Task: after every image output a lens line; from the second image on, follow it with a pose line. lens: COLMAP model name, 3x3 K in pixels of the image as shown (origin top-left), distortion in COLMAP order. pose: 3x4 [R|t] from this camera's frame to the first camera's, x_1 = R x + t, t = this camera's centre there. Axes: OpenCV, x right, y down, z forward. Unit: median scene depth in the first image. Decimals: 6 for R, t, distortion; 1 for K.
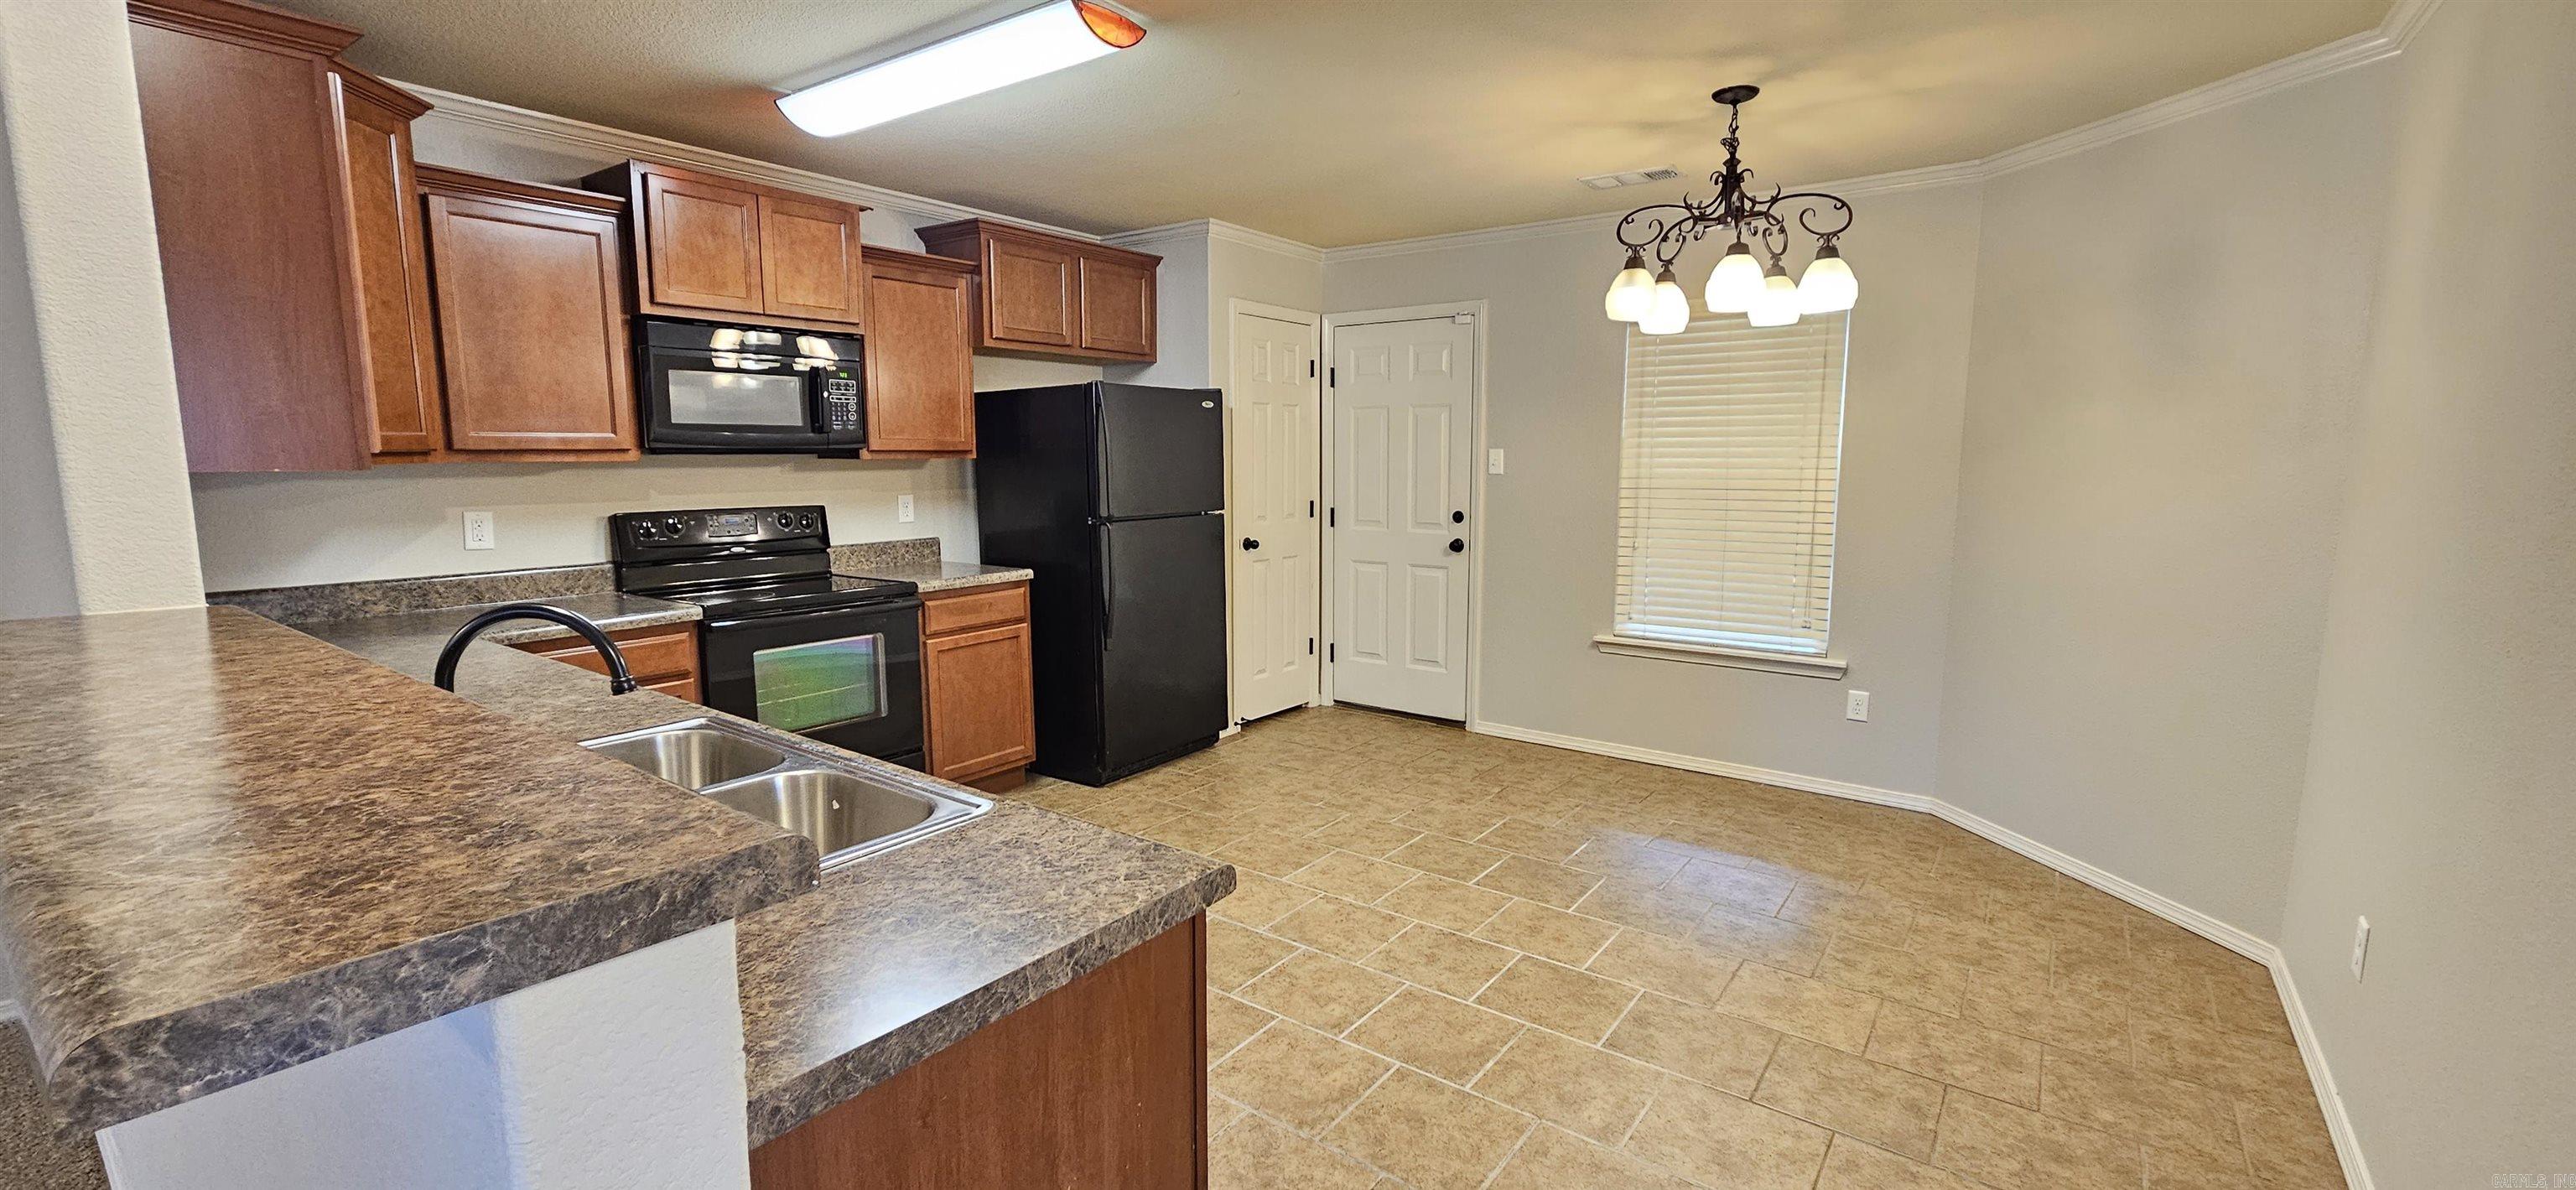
lens RADIAL K [[1056.0, 0, 1288.0], [0, 1056.0, 595.0], [0, 0, 1]] dist [-0.001831, -0.000613]
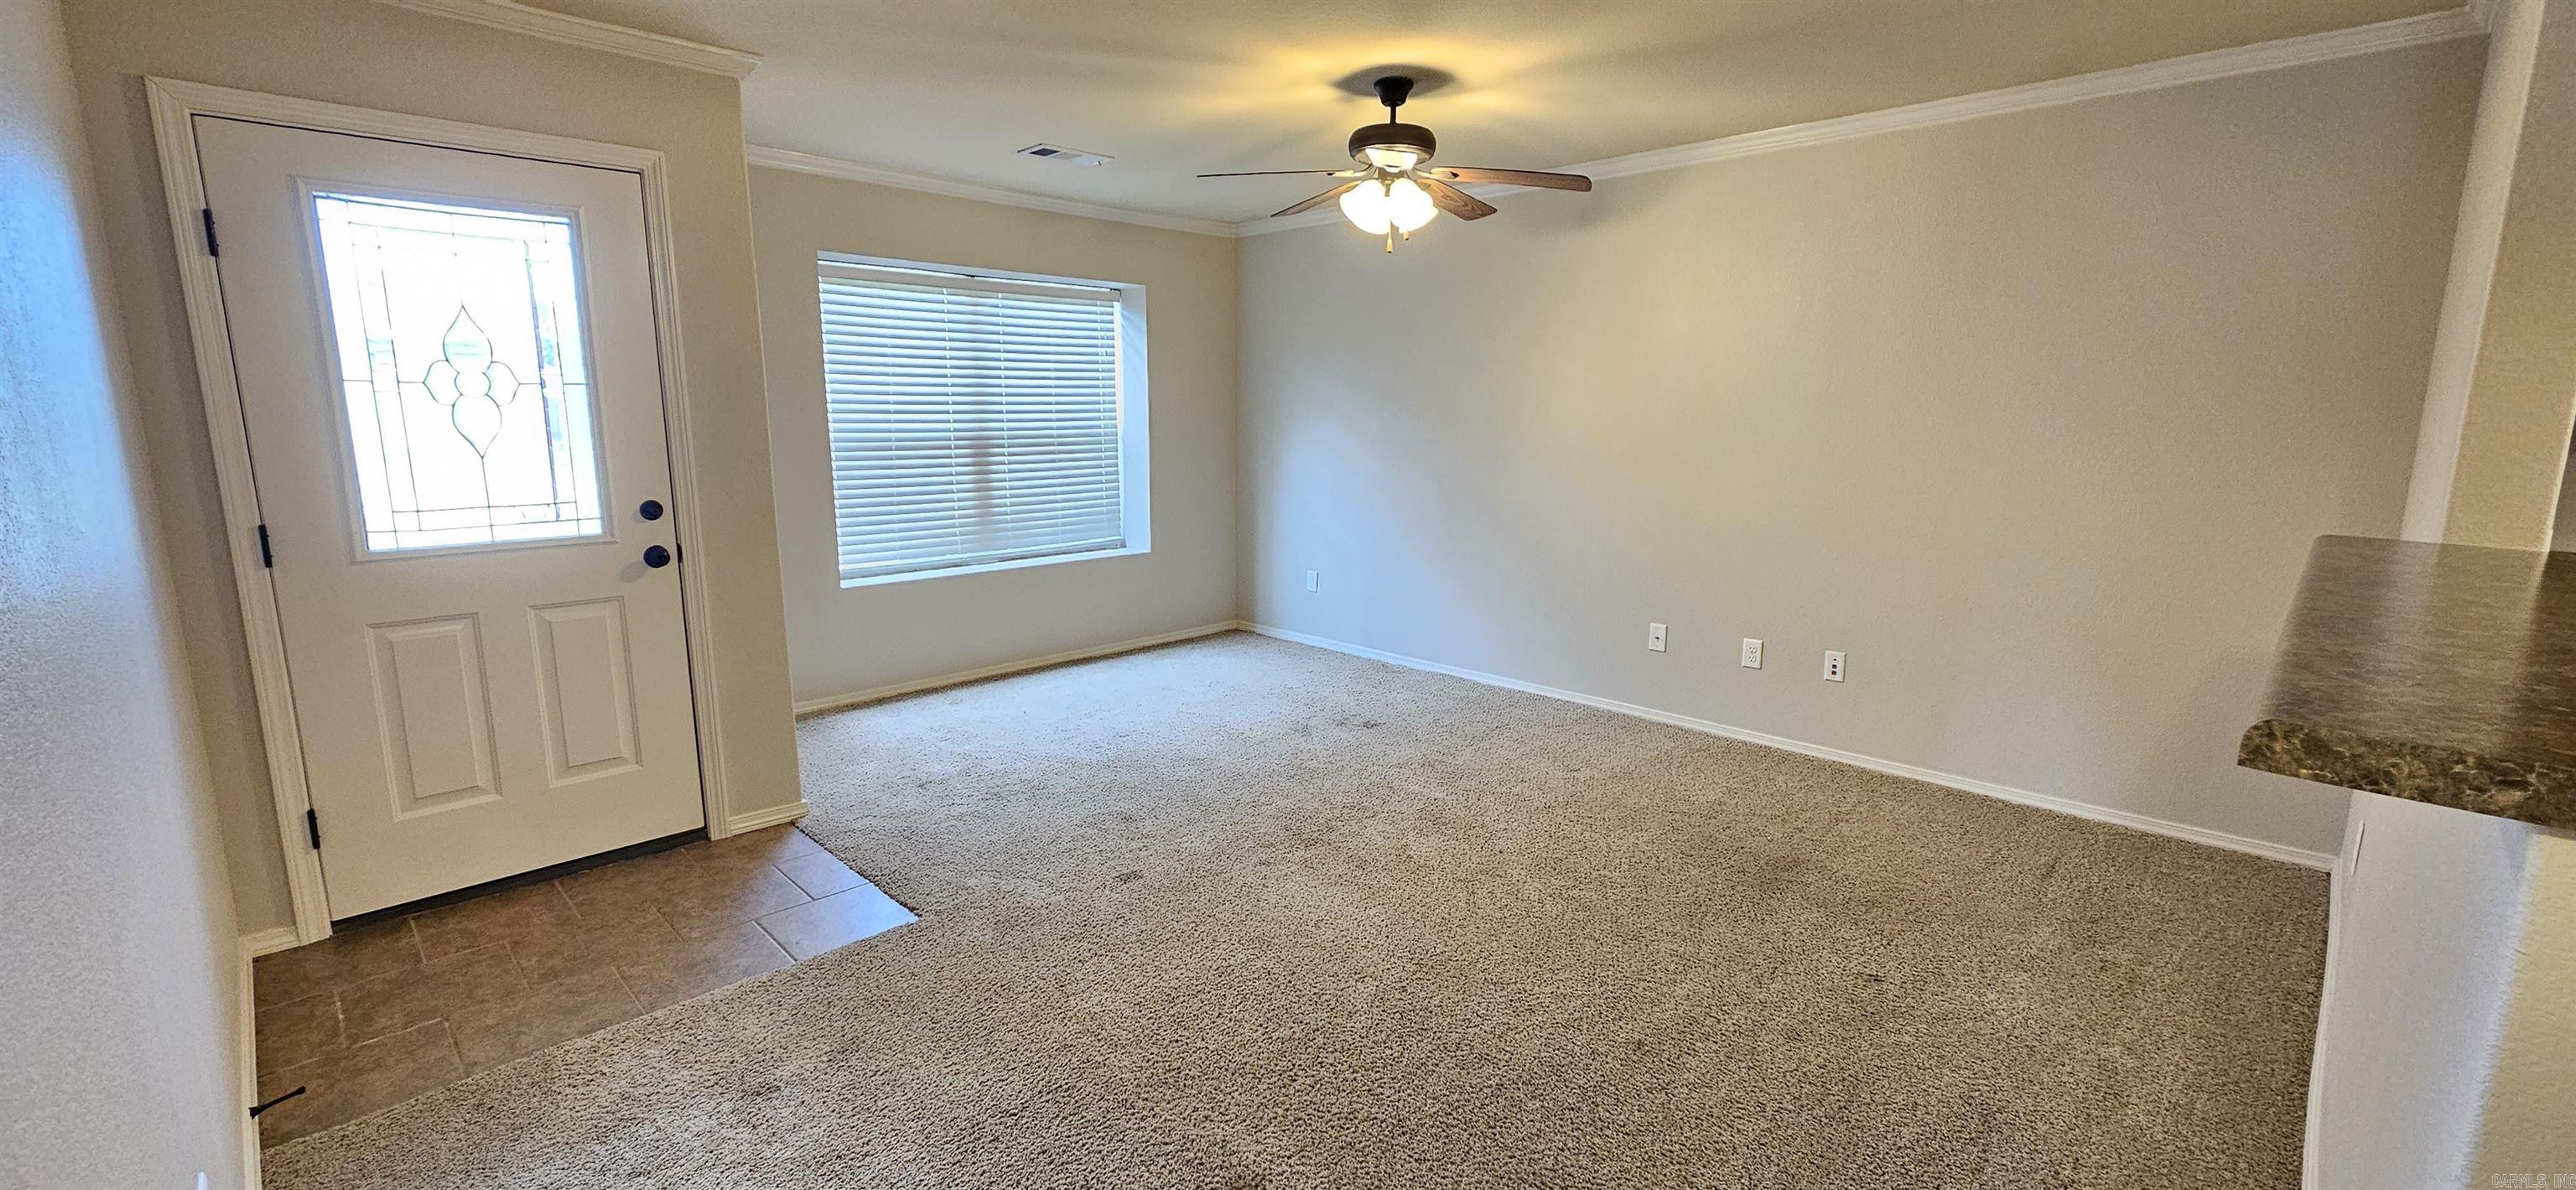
lens RADIAL K [[1056.0, 0, 1288.0], [0, 1056.0, 595.0], [0, 0, 1]] dist [-0.001831, -0.000613]
pose [[-0.152307, 0.176027, -0.972531, 0.102780], [-0.138389, 0.970519, 0.197336, 0.008479], [0.978596, 0.164644, -0.123456, -0.057903]]
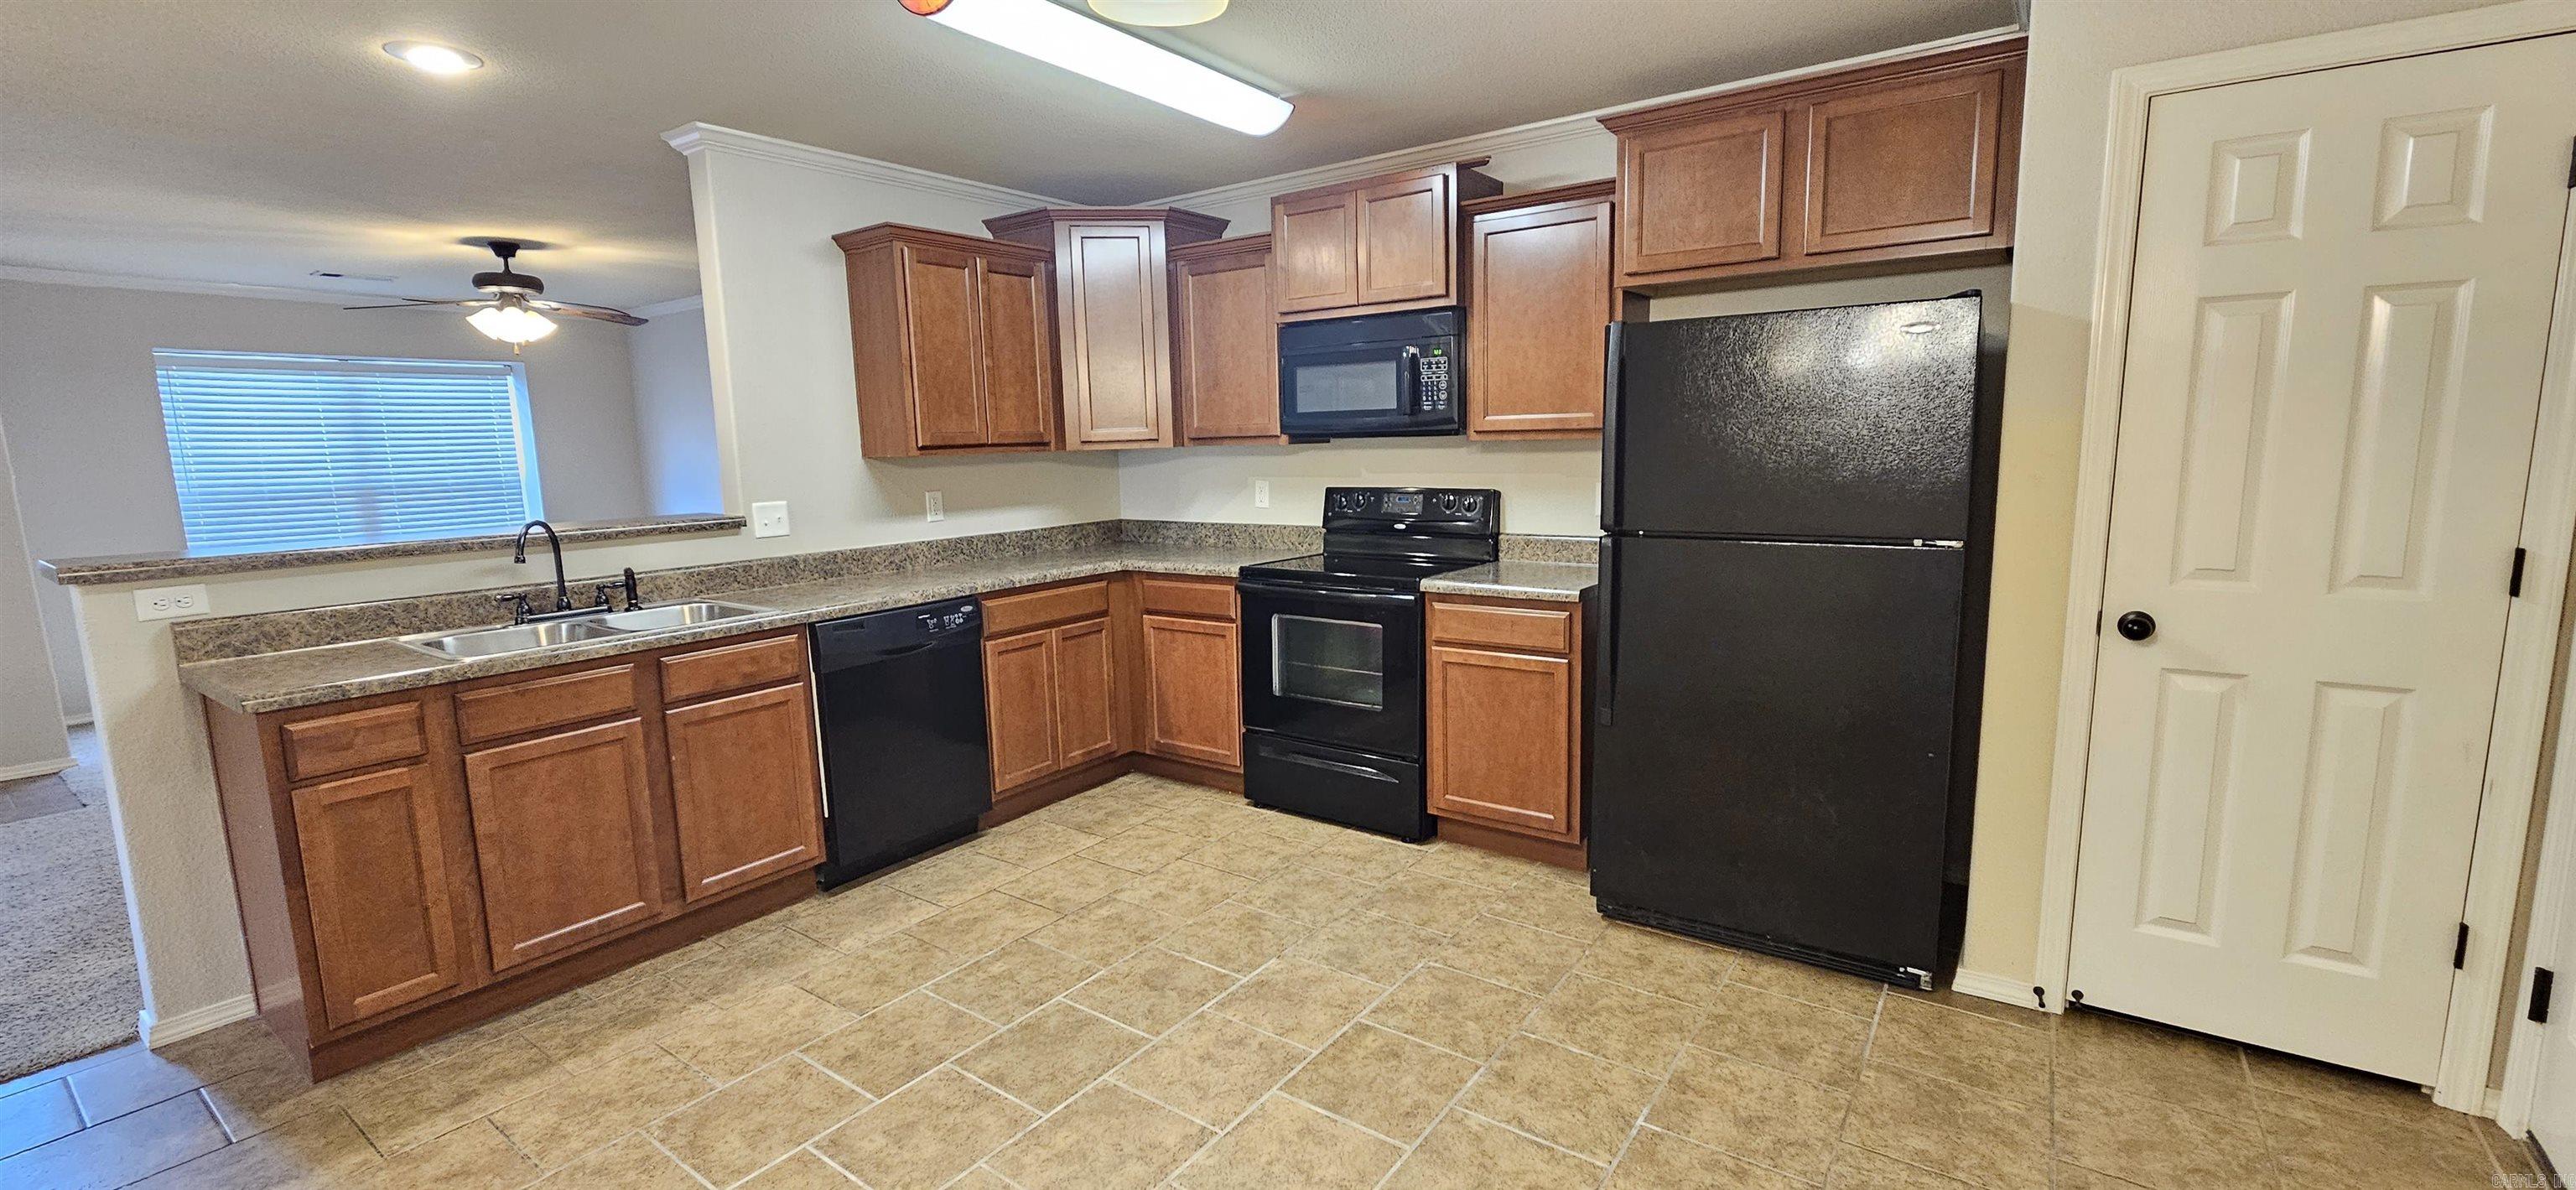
lens RADIAL K [[1056.0, 0, 1288.0], [0, 1056.0, 595.0], [0, 0, 1]] dist [-0.001831, -0.000613]
pose [[0.006109, 0.146326, -0.989218, 0.573431], [-0.112781, 0.983025, 0.144713, -0.123287], [0.993601, 0.110681, 0.022508, 0.921797]]
